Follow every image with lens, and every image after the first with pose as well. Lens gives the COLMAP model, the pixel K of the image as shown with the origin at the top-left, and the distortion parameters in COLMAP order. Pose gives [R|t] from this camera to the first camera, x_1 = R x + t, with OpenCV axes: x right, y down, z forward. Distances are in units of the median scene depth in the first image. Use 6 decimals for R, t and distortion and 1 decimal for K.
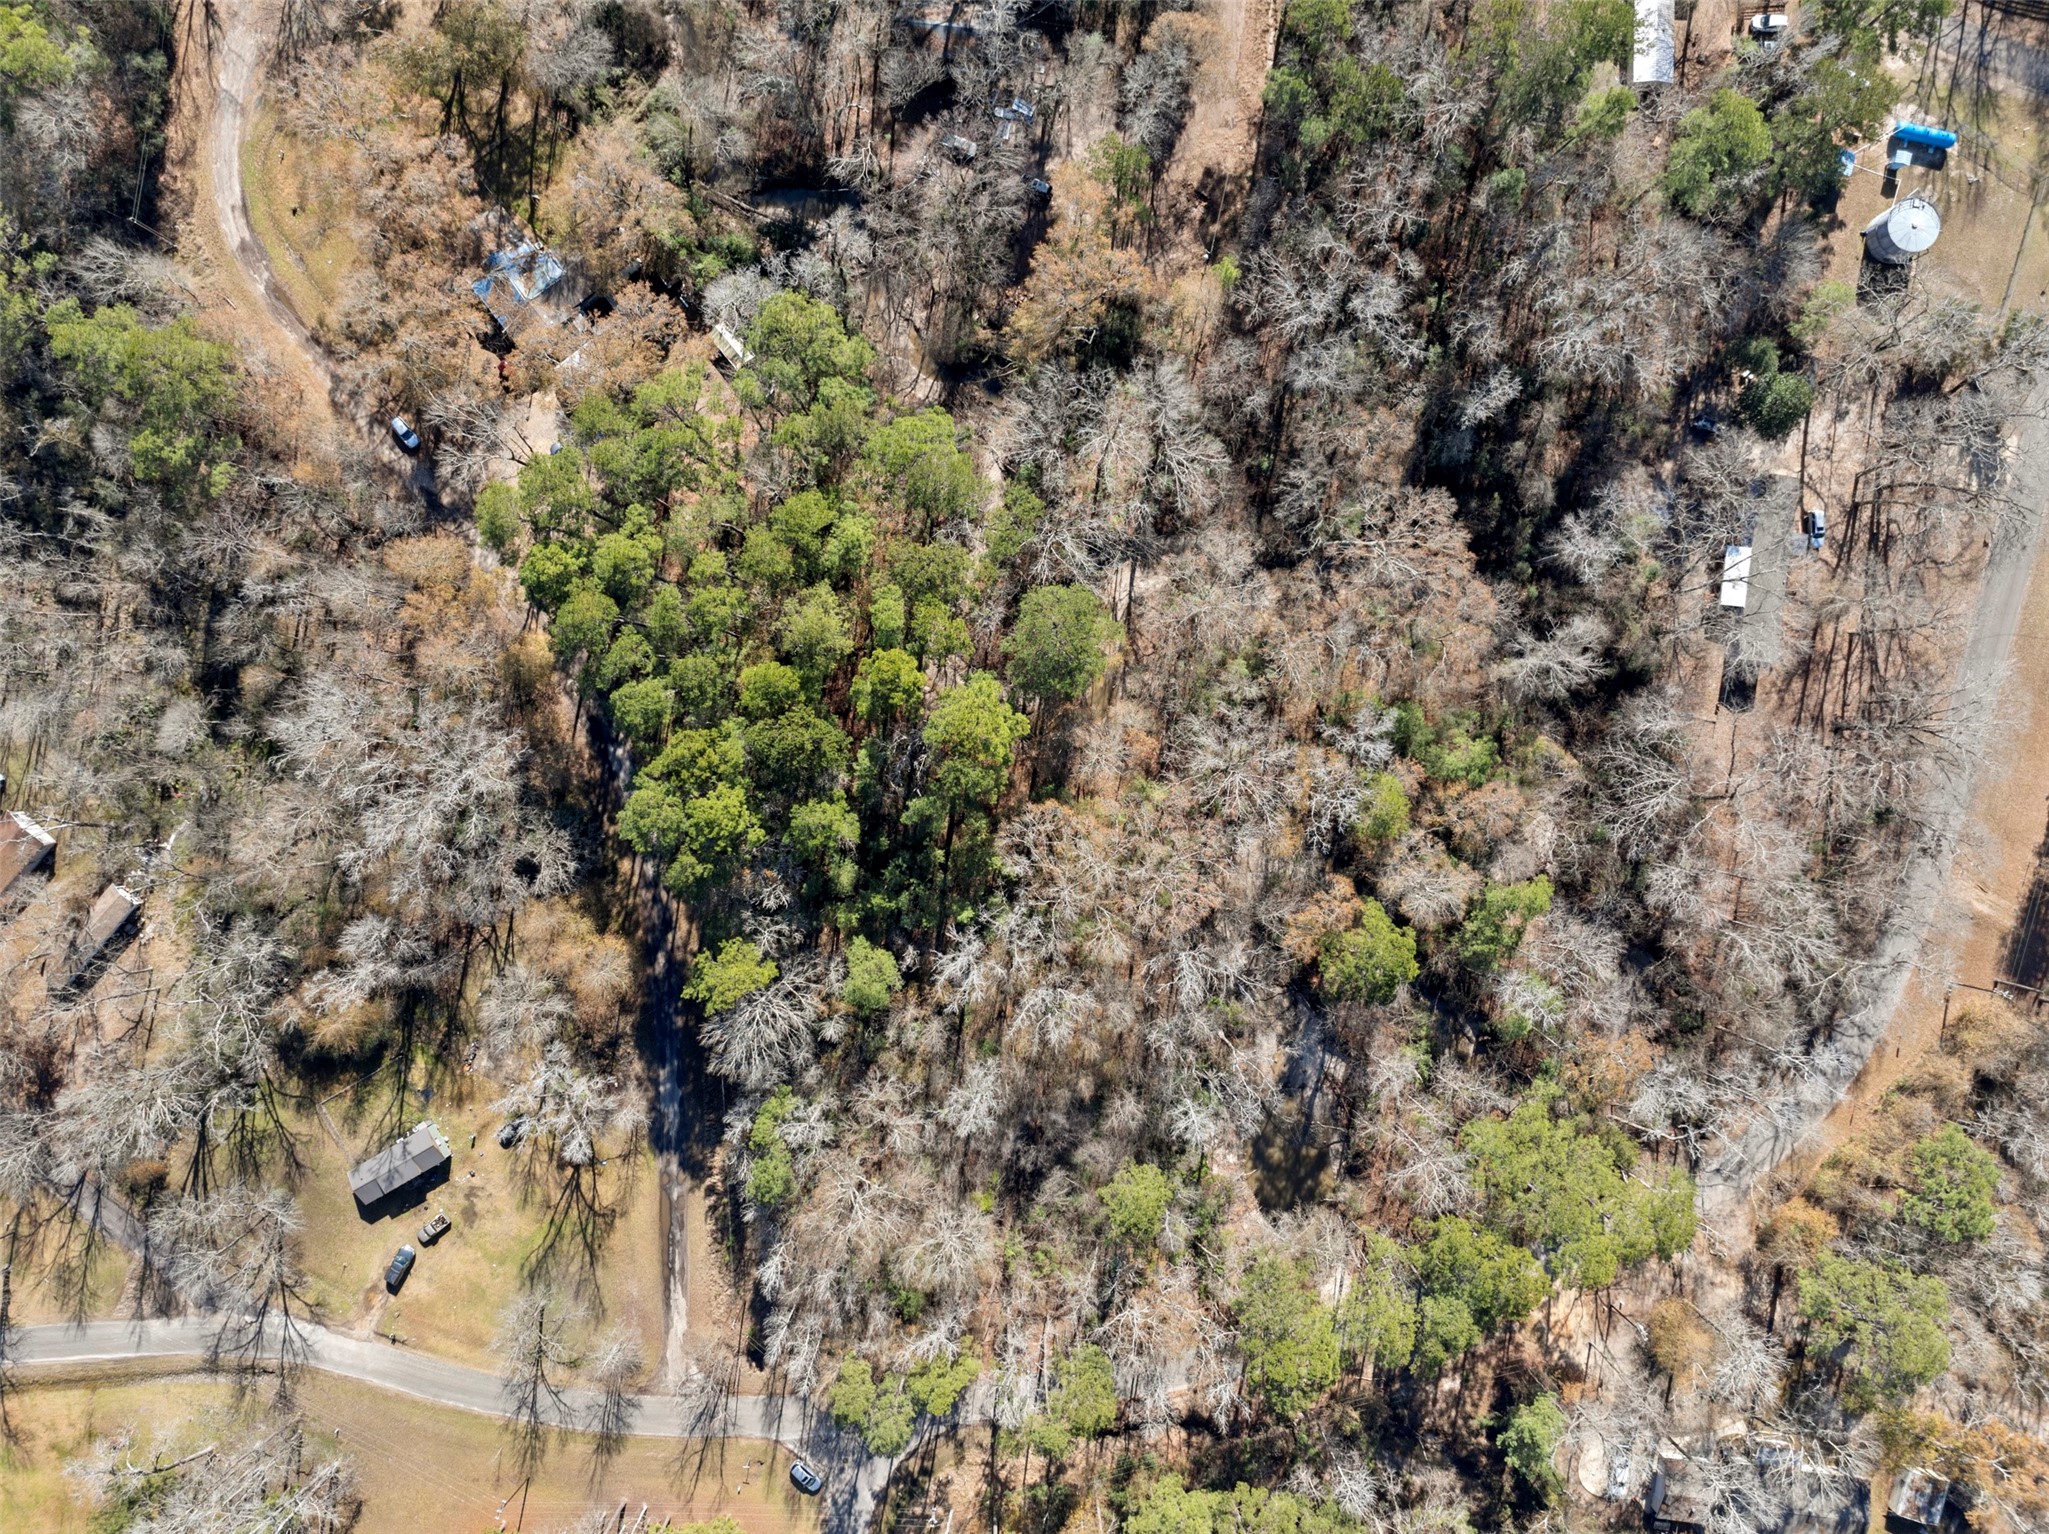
lens RADIAL K [[1441.6, 0, 1023.8], [0, 1441.6, 767.4], [0, 0, 1]] dist [-0.051343, 0.019041]
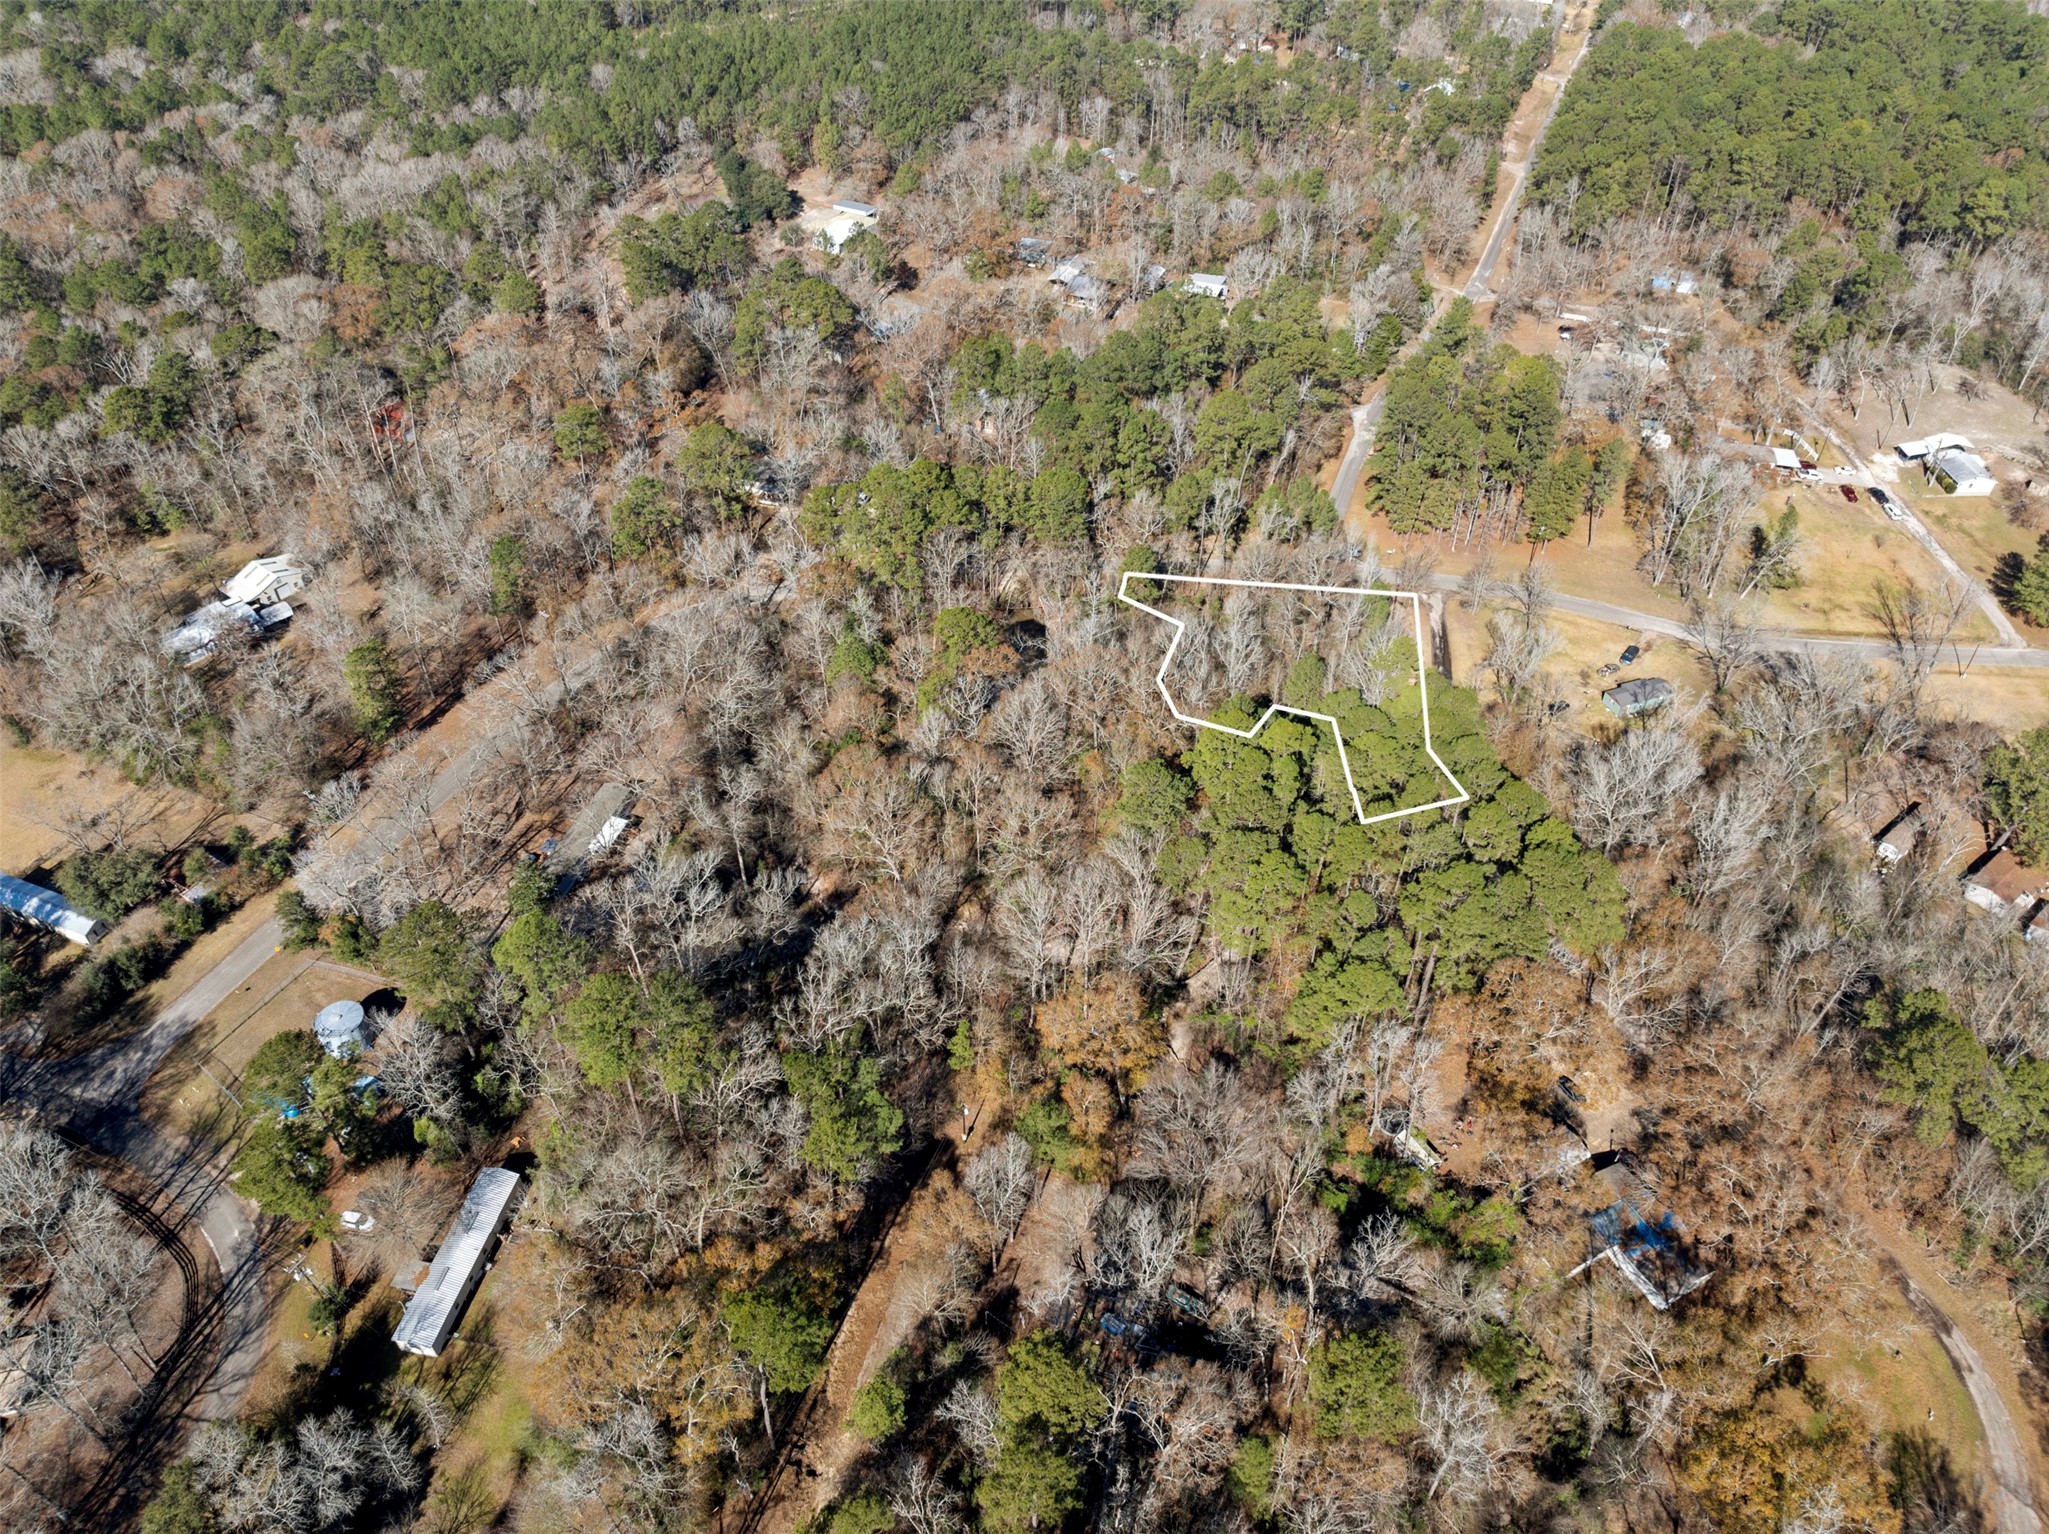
lens RADIAL K [[1441.6, 0, 1018.8], [0, 1441.6, 767.3], [0, 0, 1]] dist [-0.051343, 0.019041]
pose [[-0.985418, -0.114970, 0.125430, -0.014779], [0.170147, -0.669014, 0.723512, -0.900445], [0.000732, 0.734304, 0.678821, 0.081310]]
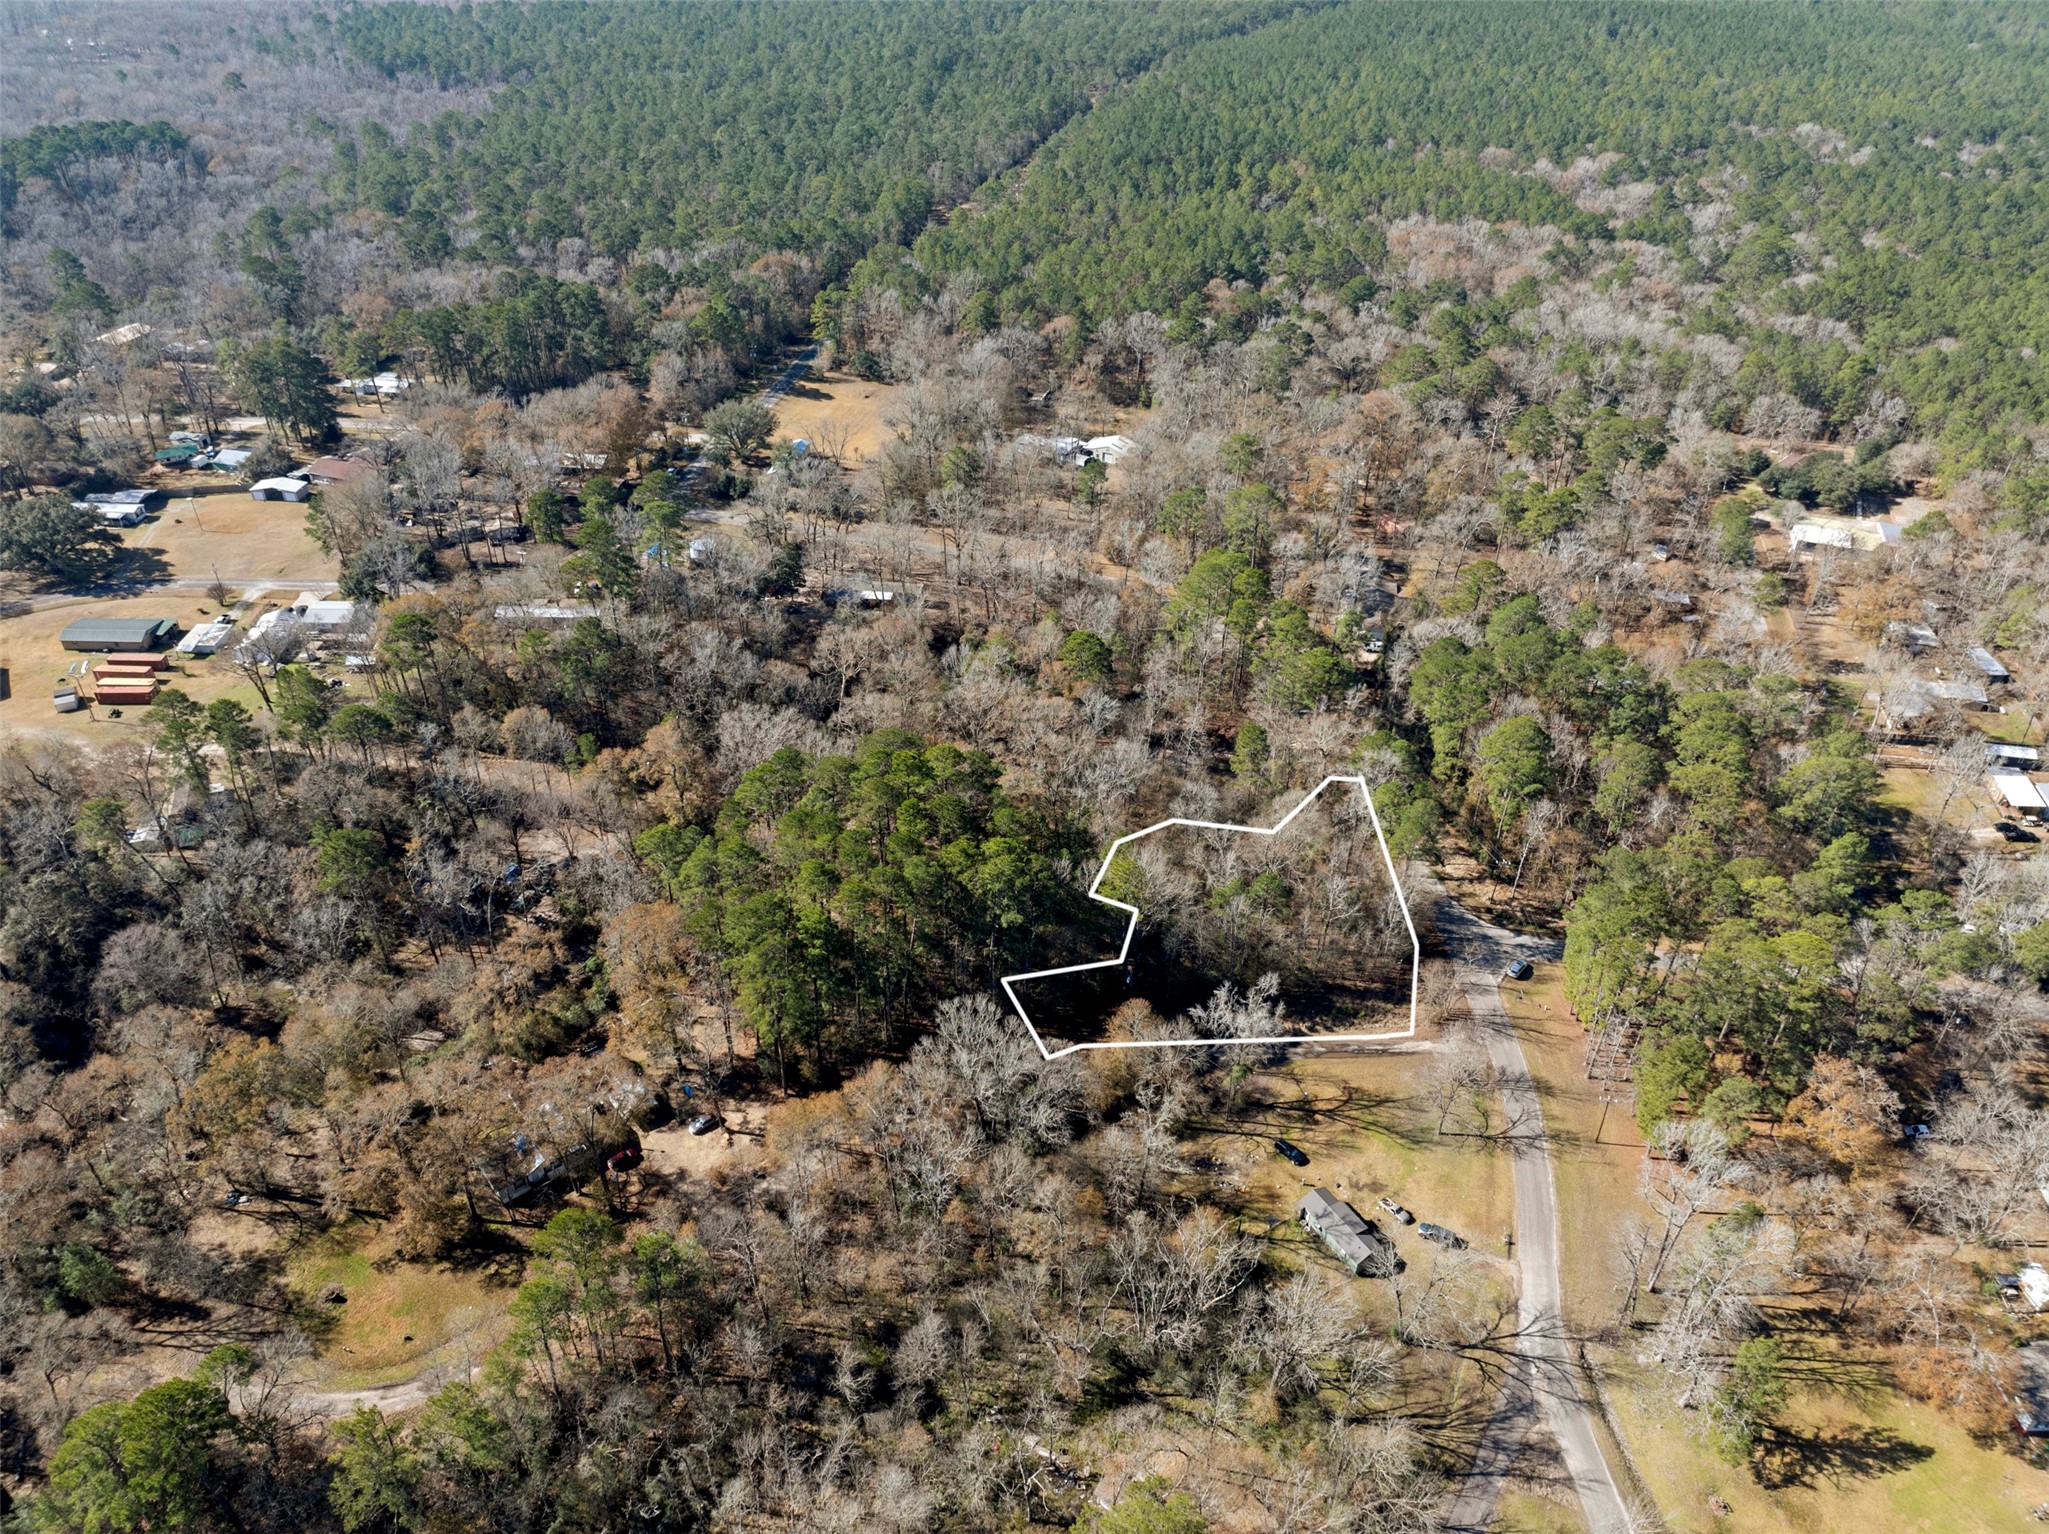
lens RADIAL K [[1441.6, 0, 1024.1], [0, 1441.6, 767.6], [0, 0, 1]] dist [-0.051343, 0.019041]
pose [[-0.015948, -0.568630, 0.822439, -1.112287], [0.999869, -0.011304, 0.011574, 0.033114], [0.002716, 0.822516, 0.568736, 0.102304]]
